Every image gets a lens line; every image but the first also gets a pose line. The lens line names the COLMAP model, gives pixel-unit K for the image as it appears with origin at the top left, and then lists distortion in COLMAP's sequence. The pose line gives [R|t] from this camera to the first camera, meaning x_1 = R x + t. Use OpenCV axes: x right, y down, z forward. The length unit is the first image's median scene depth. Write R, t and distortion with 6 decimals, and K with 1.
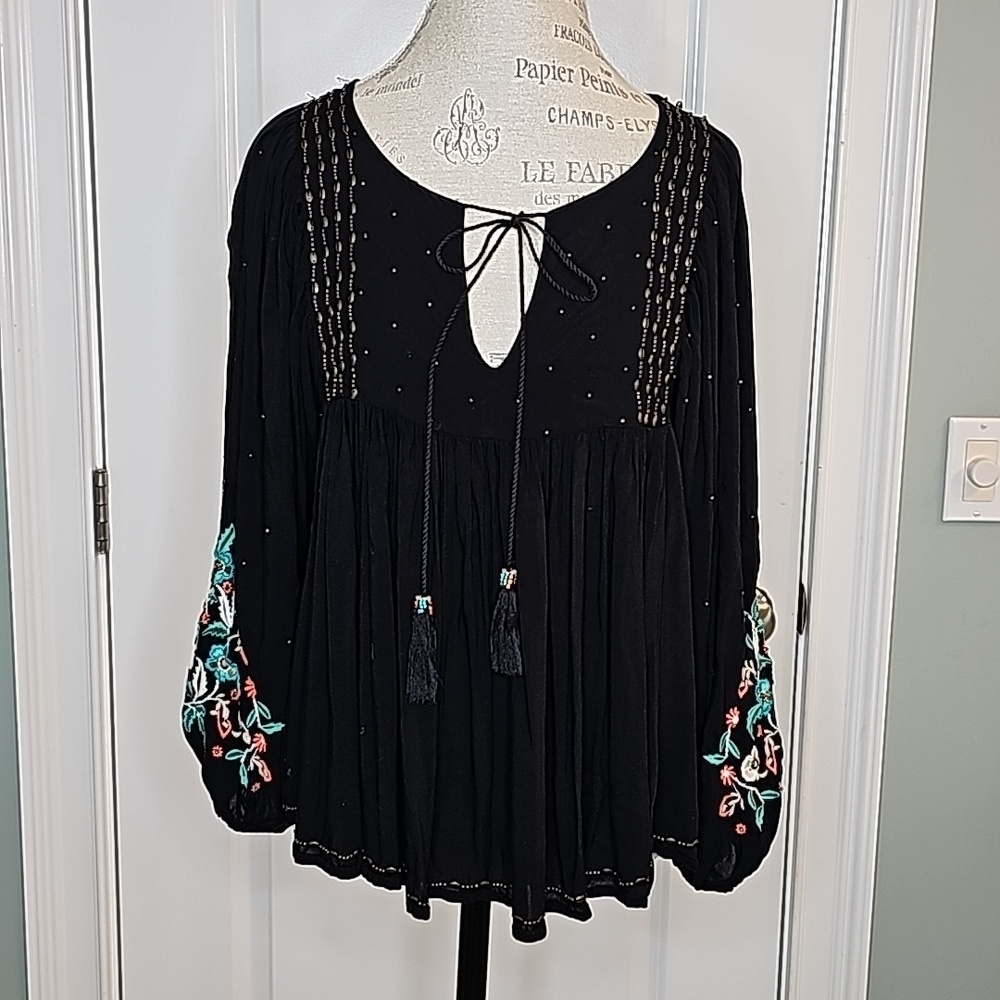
lens RADIAL K [[1680.6, 0, 500.0], [0, 1680.6, 500.0], [0, 0, 1]] dist [0.271297, -1.152922]
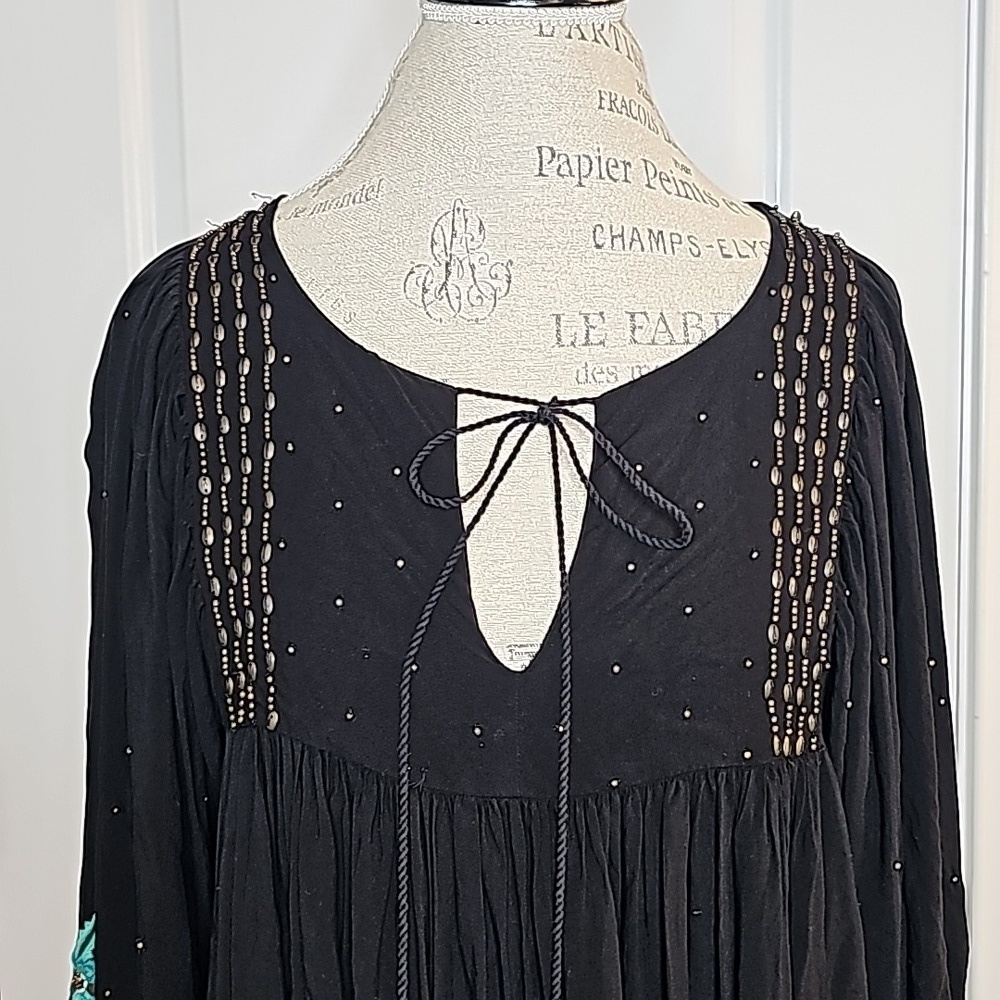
lens RADIAL K [[1700.0, 0, 520.9], [0, 1700.0, 499.6], [0, 0, 1]] dist [0.267081, -1.211717]
pose [[0.999394, -0.034753, -0.002097, 0.001111], [0.034427, 0.995405, -0.089348, -0.080892], [0.005193, 0.089222, 0.995998, 0.406378]]
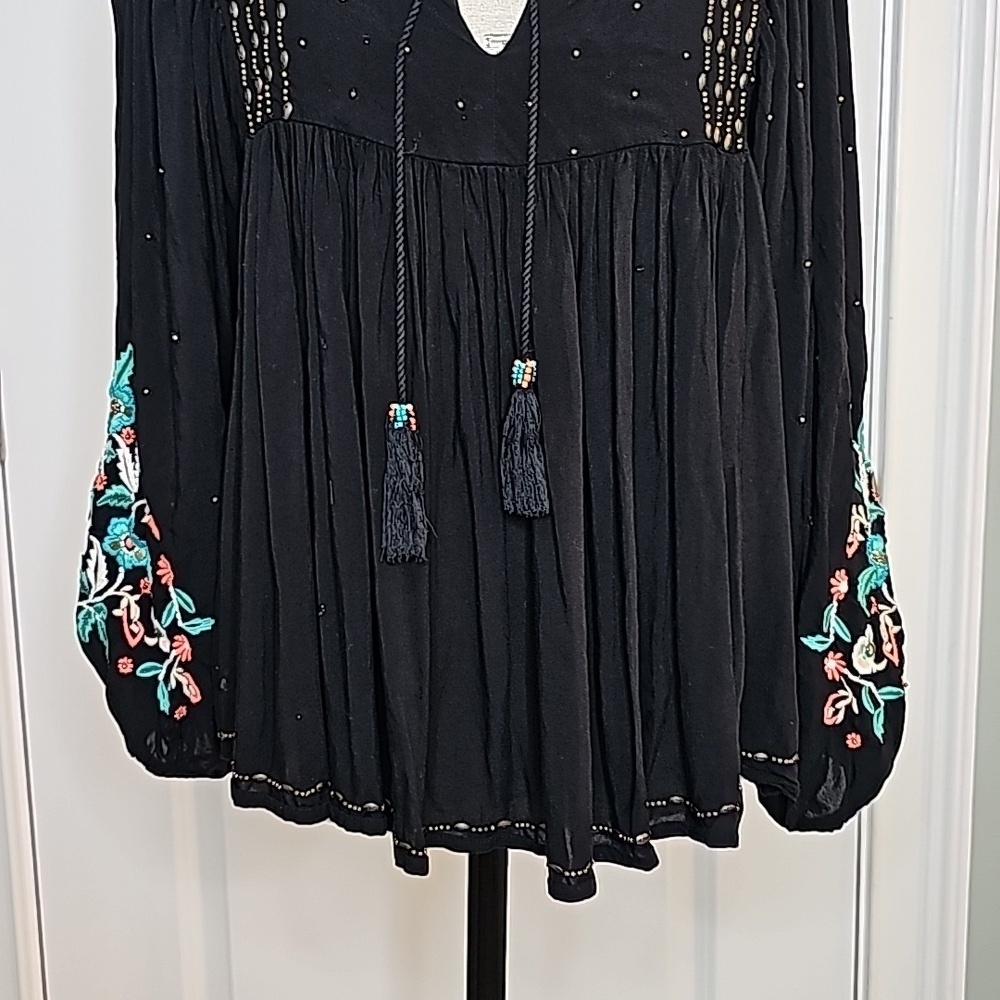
lens RADIAL K [[1680.6, 0, 500.0], [0, 1680.6, 500.0], [0, 0, 1]] dist [0.271297, -1.152922]
pose [[0.999181, -0.037946, 0.014040, -0.016093], [0.038048, 0.999251, -0.007104, 0.099633], [-0.013760, 0.007632, 0.999876, 0.306008]]
